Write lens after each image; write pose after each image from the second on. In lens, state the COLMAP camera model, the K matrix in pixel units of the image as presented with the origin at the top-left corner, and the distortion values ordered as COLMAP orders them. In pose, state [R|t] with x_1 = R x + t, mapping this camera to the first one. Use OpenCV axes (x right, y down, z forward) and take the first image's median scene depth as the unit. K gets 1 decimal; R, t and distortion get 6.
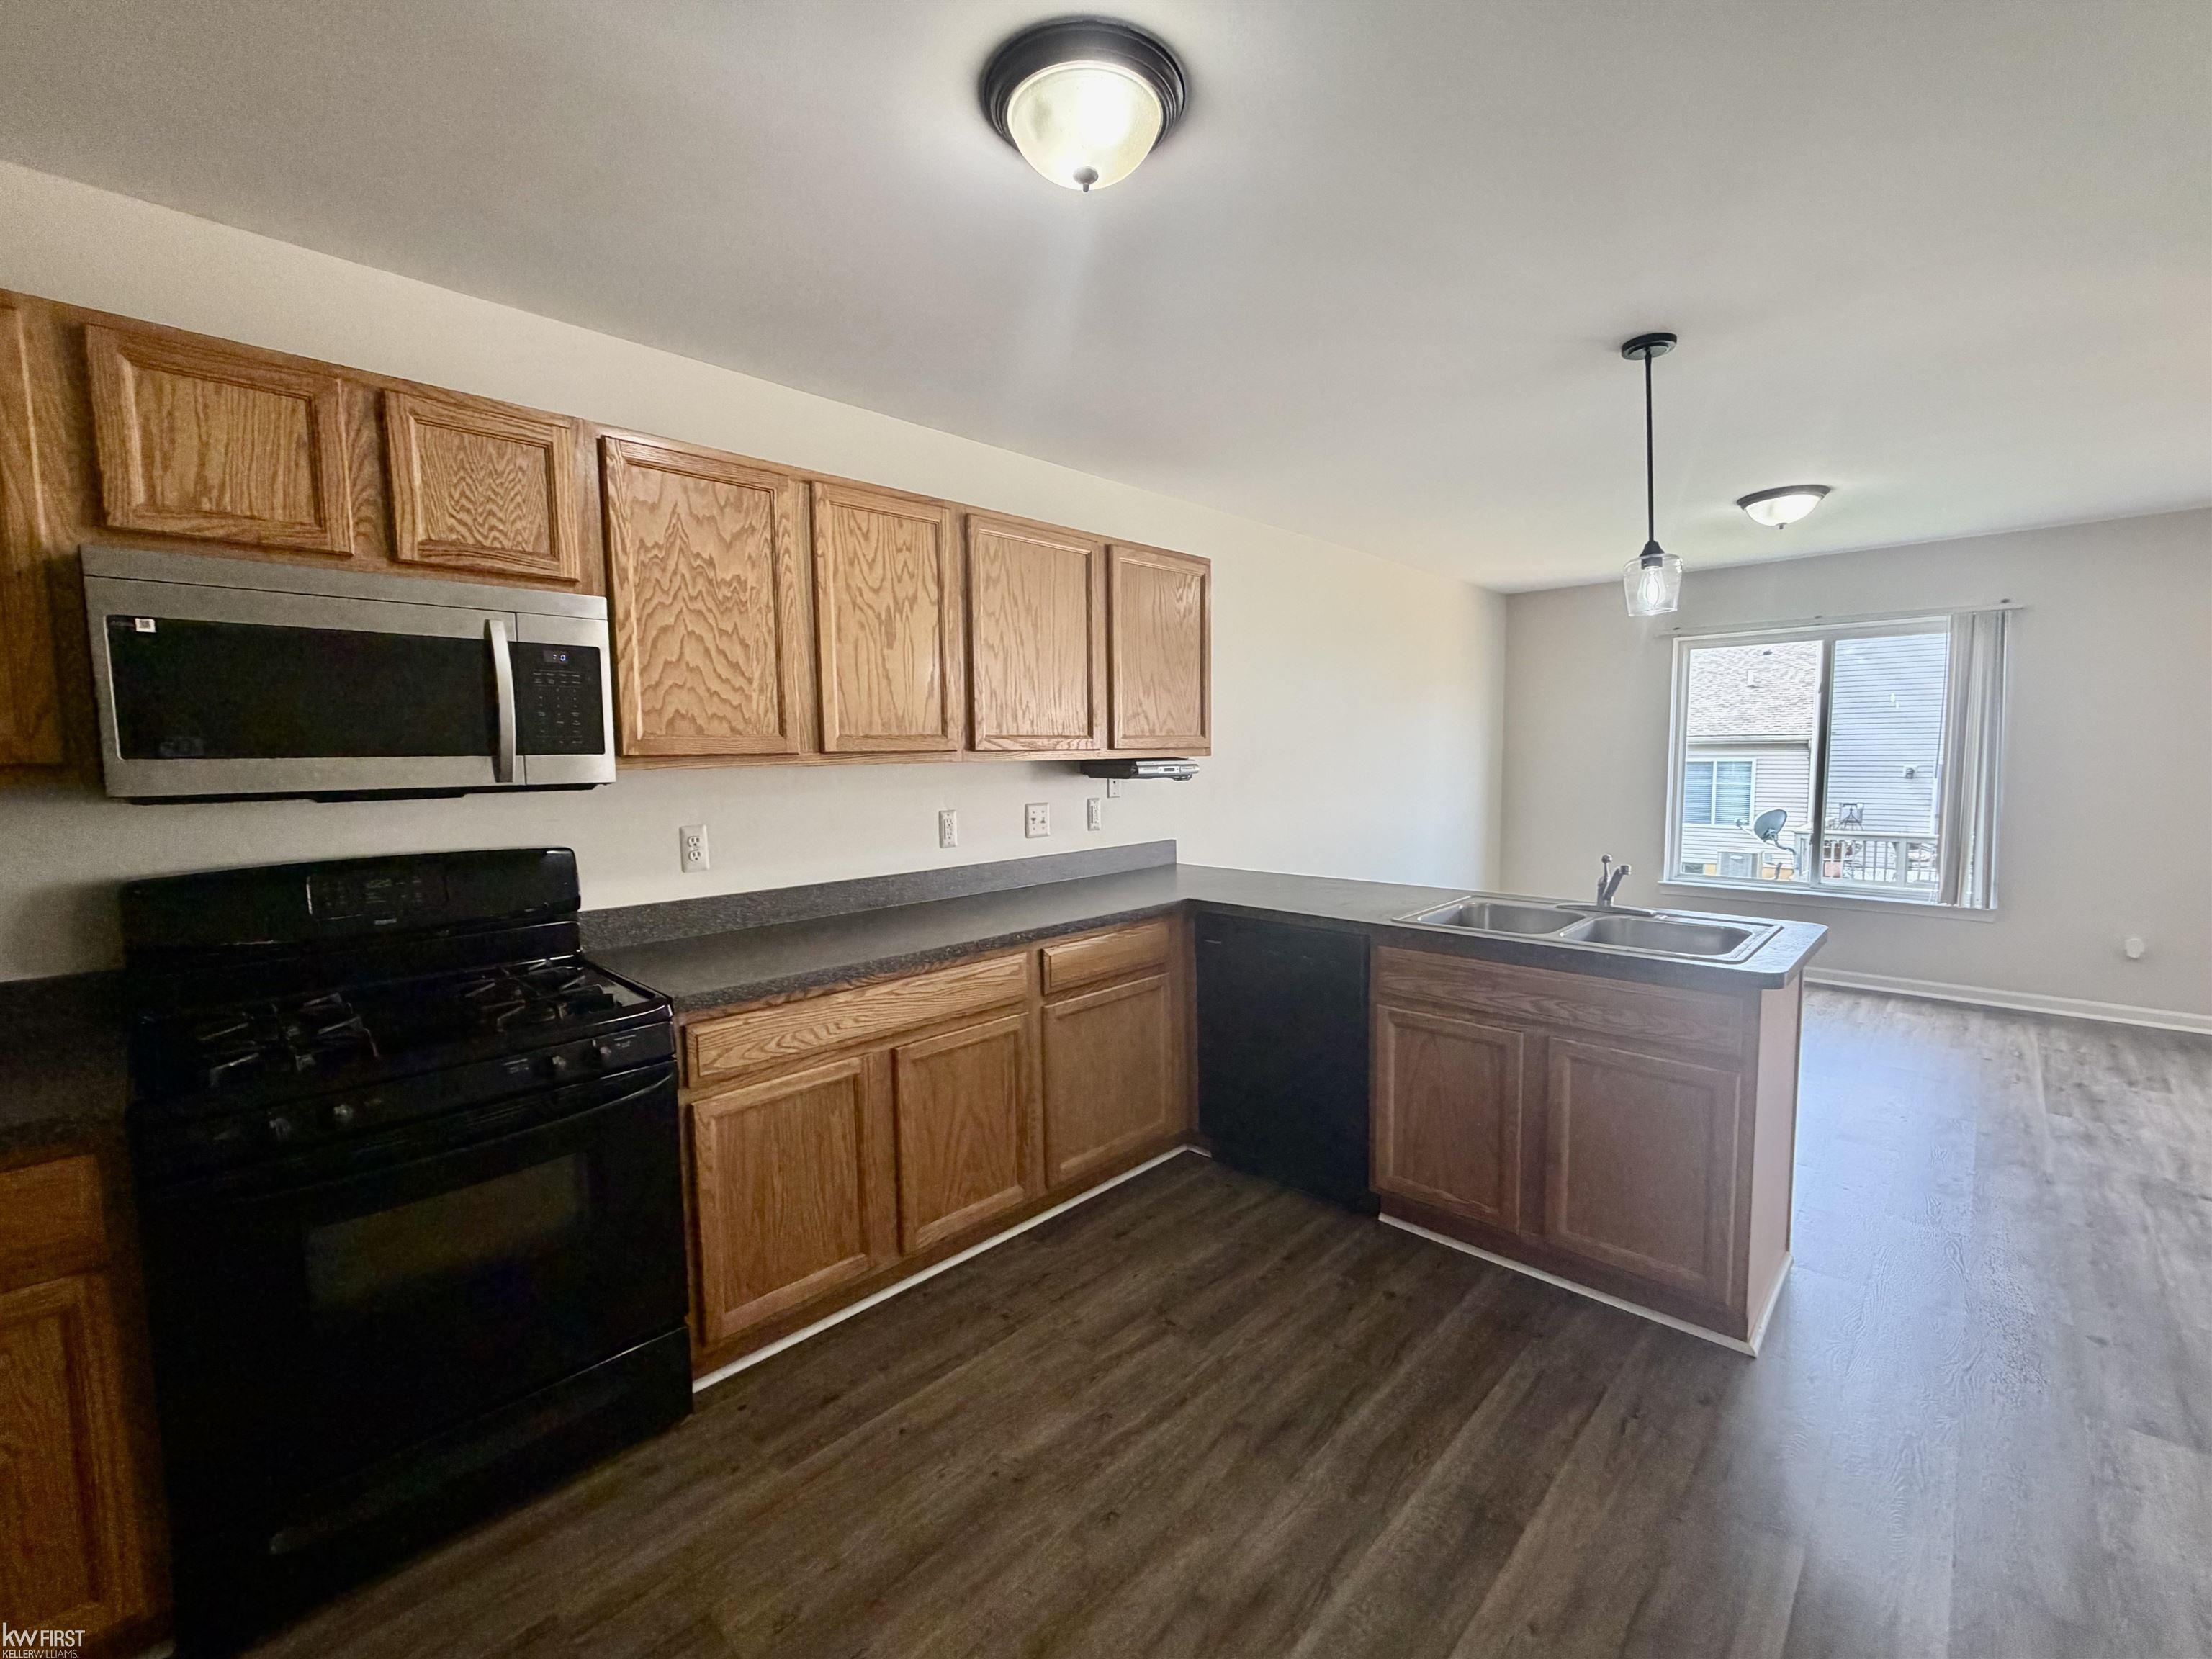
lens RADIAL K [[926.2, 0, 1096.5], [0, 926.2, 833.7], [0, 0, 1]] dist [0.000326, 0.000368]
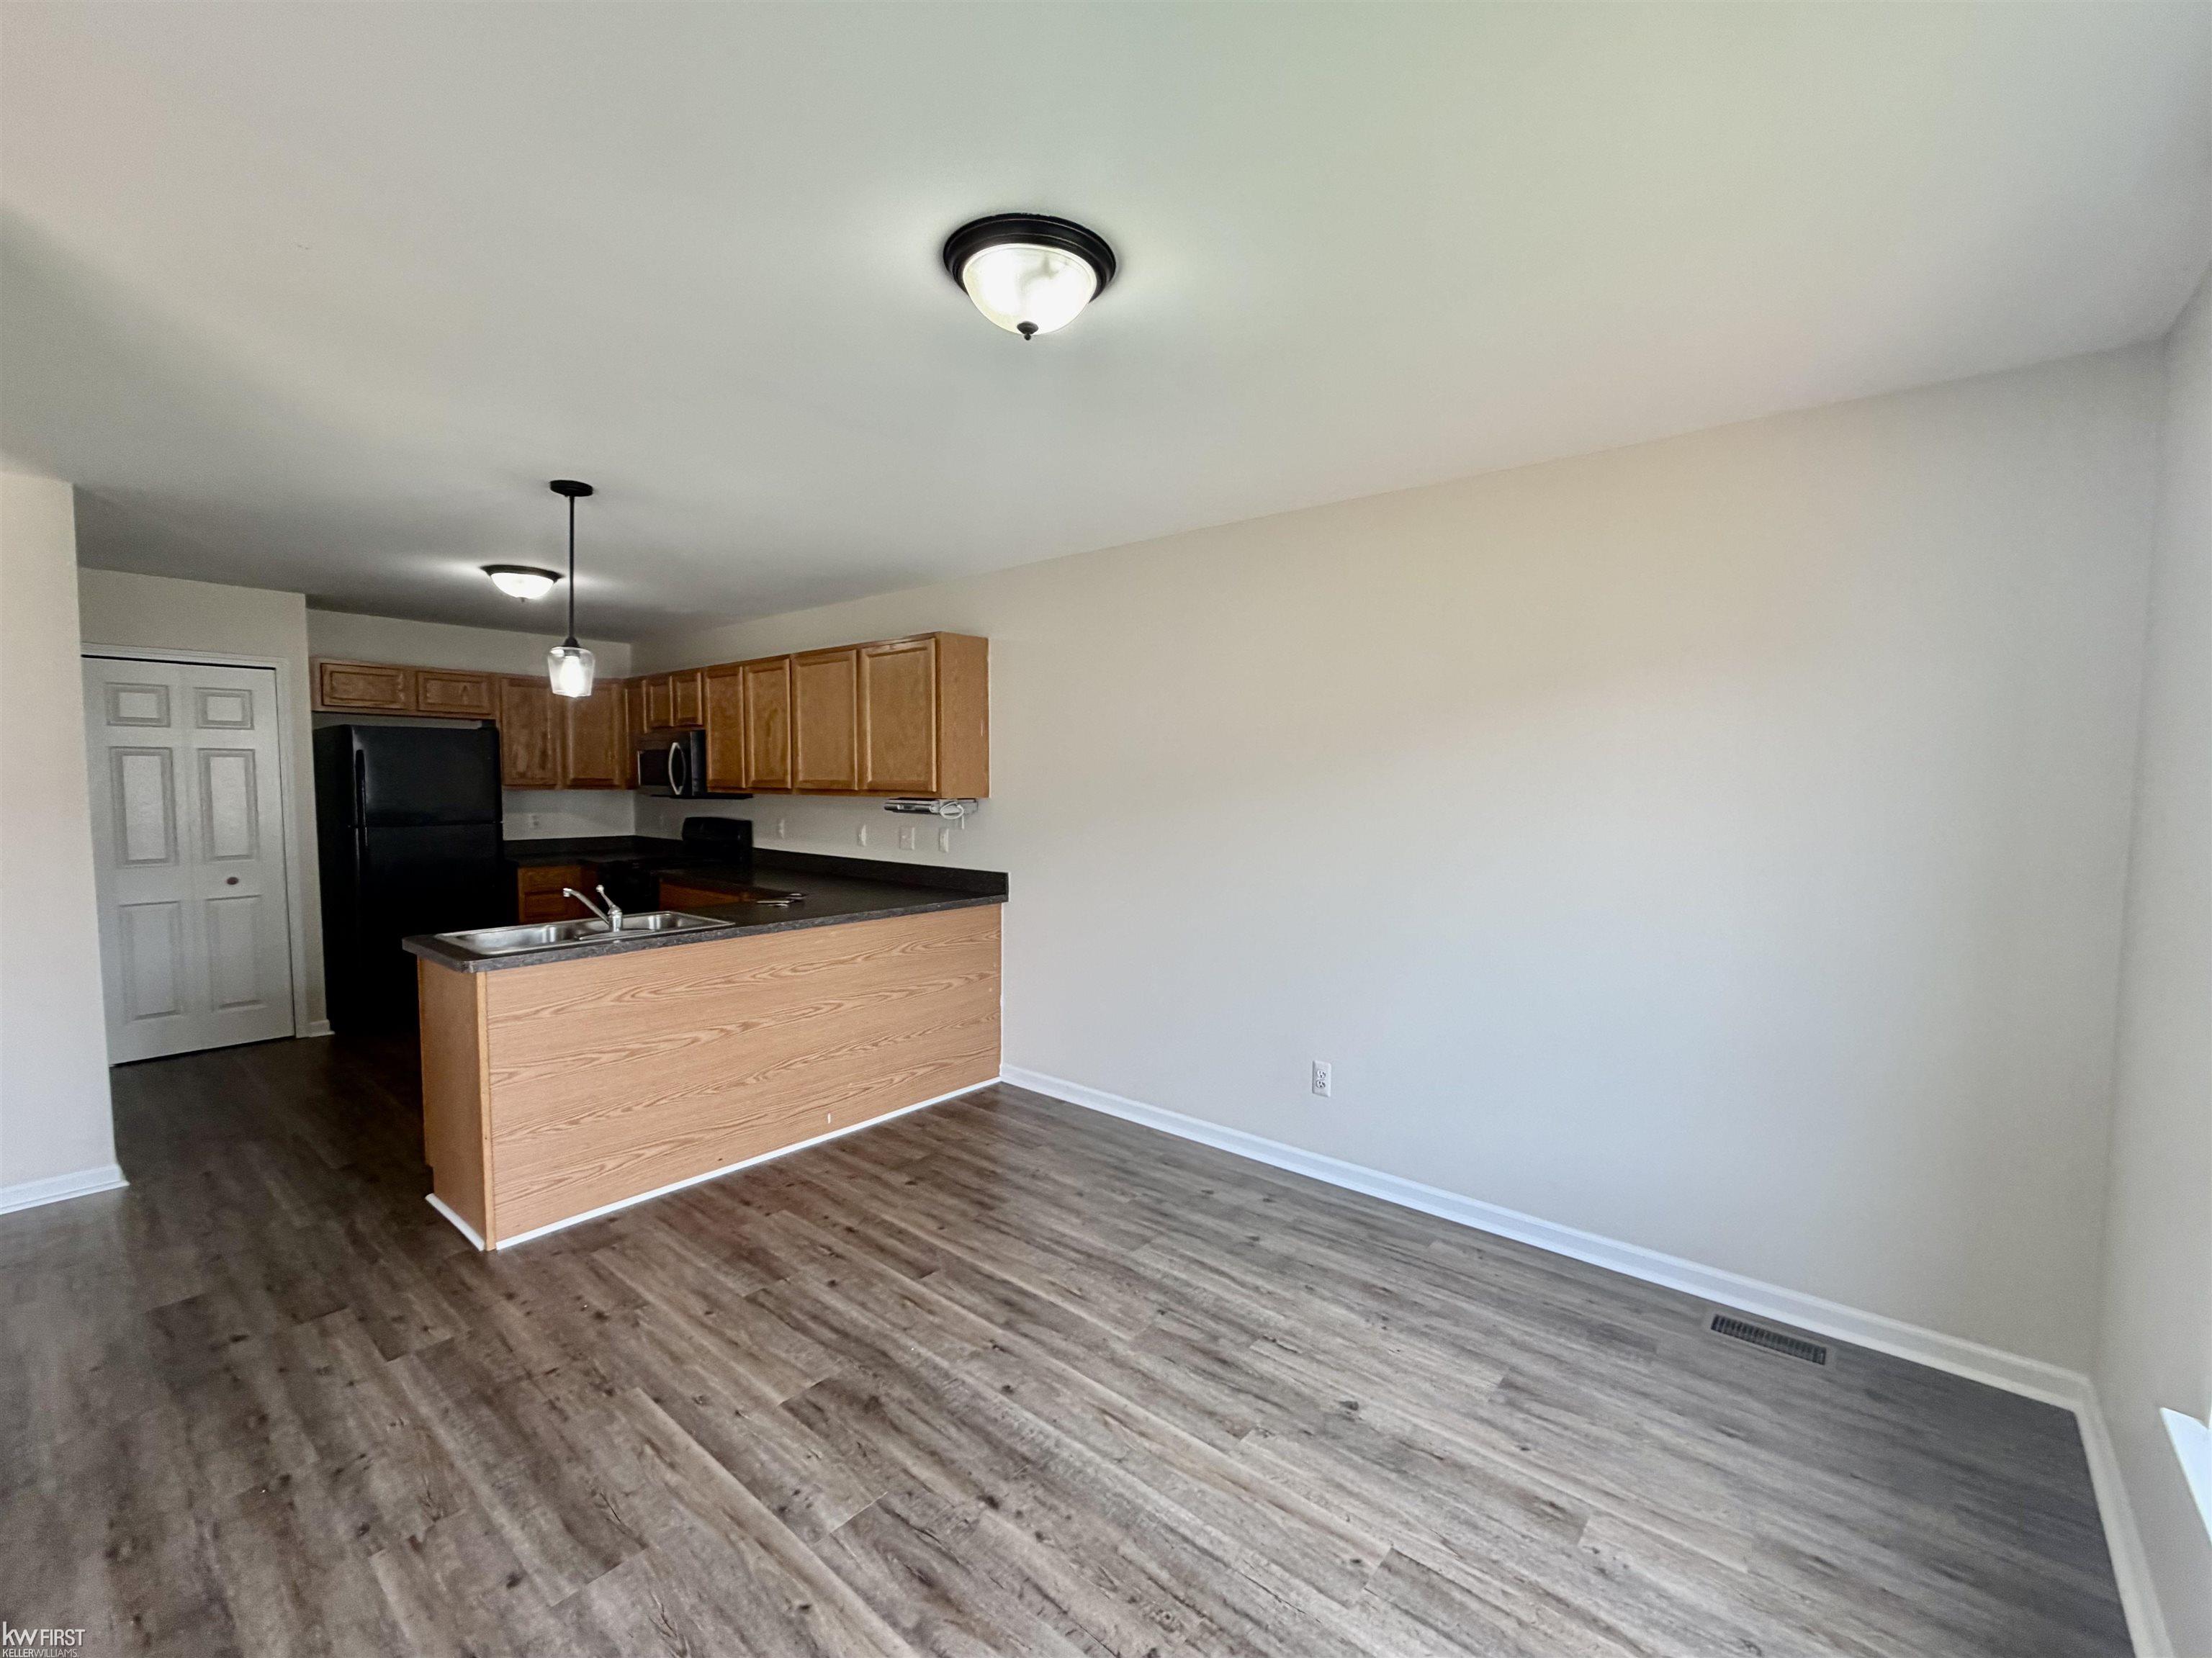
lens RADIAL K [[937.2, 0, 1099.3], [0, 937.2, 831.3], [0, 0, 1]] dist [0.000157, 0.000506]
pose [[0.067002, 0.074007, -0.995004, 1.924546], [-0.093623, 0.993312, 0.067576, -0.206927], [0.993351, 0.088628, 0.073483, 1.634032]]
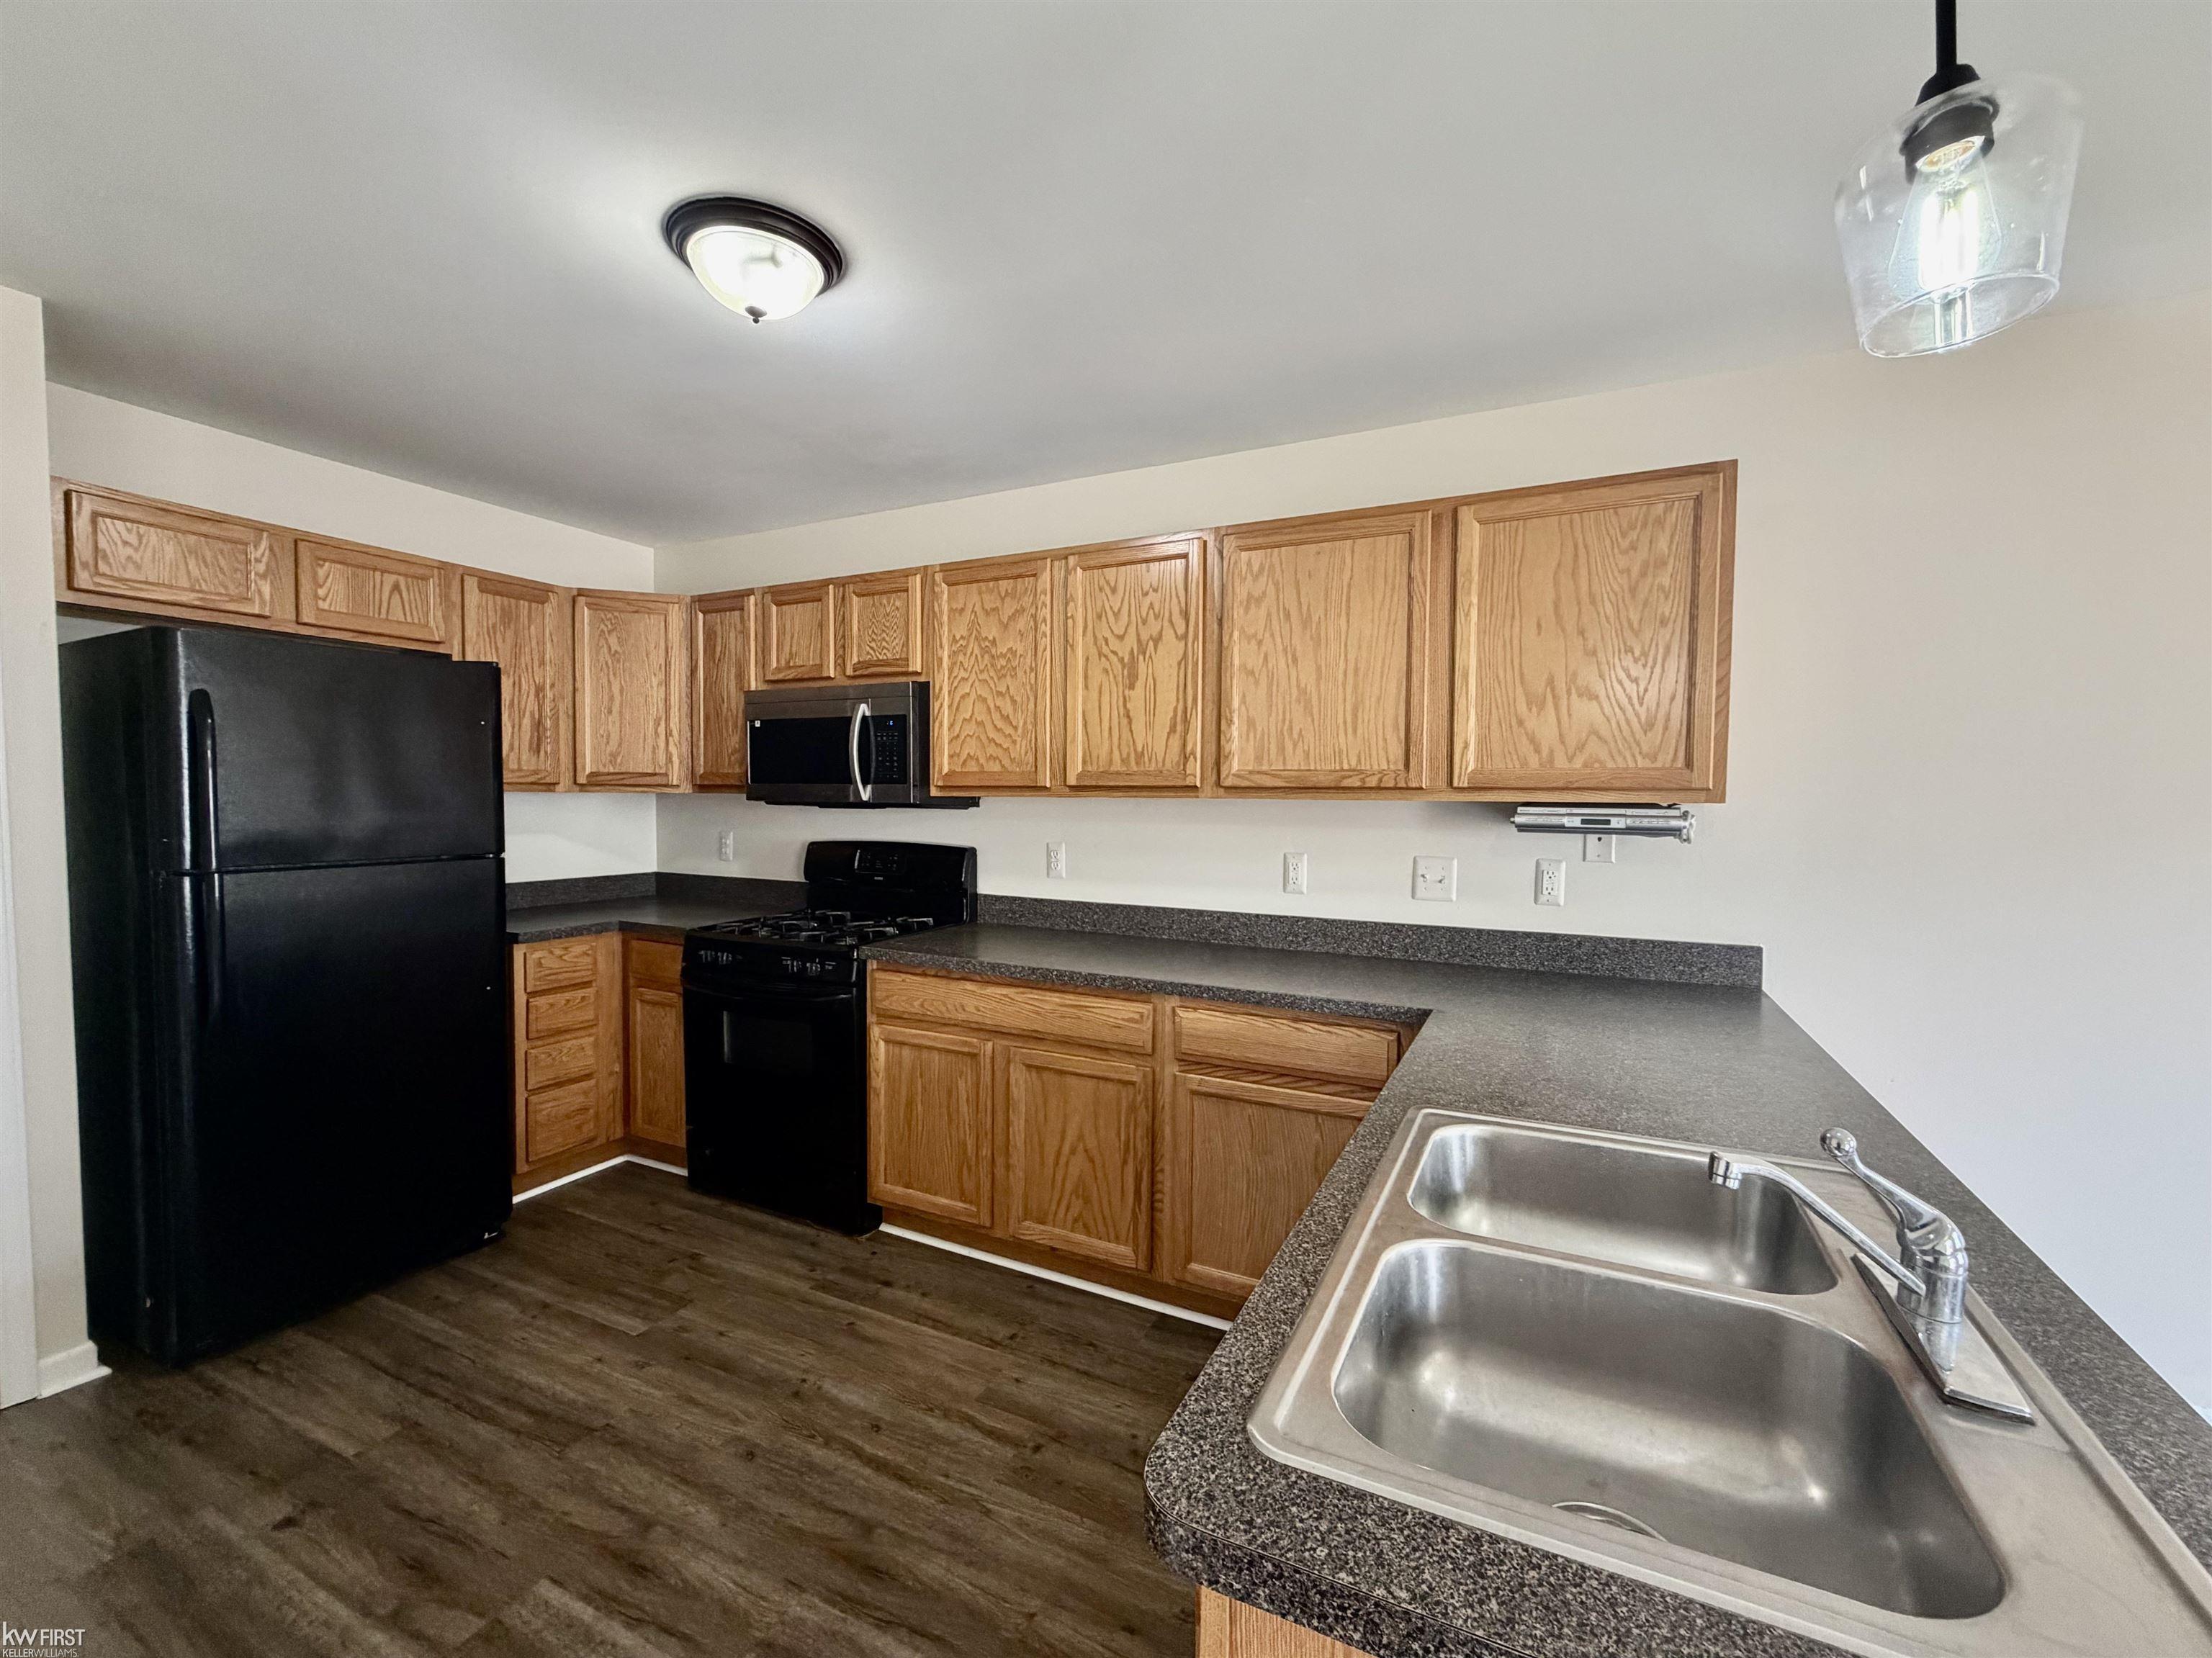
lens RADIAL K [[913.8, 0, 1102.2], [0, 913.8, 832.1], [0, 0, 1]] dist [-0.000769, 0.000174]
pose [[0.304212, 0.057102, -0.950891, 0.795956], [-0.097383, 0.994836, 0.028586, -0.065901], [0.947614, 0.083904, 0.308202, 0.682053]]
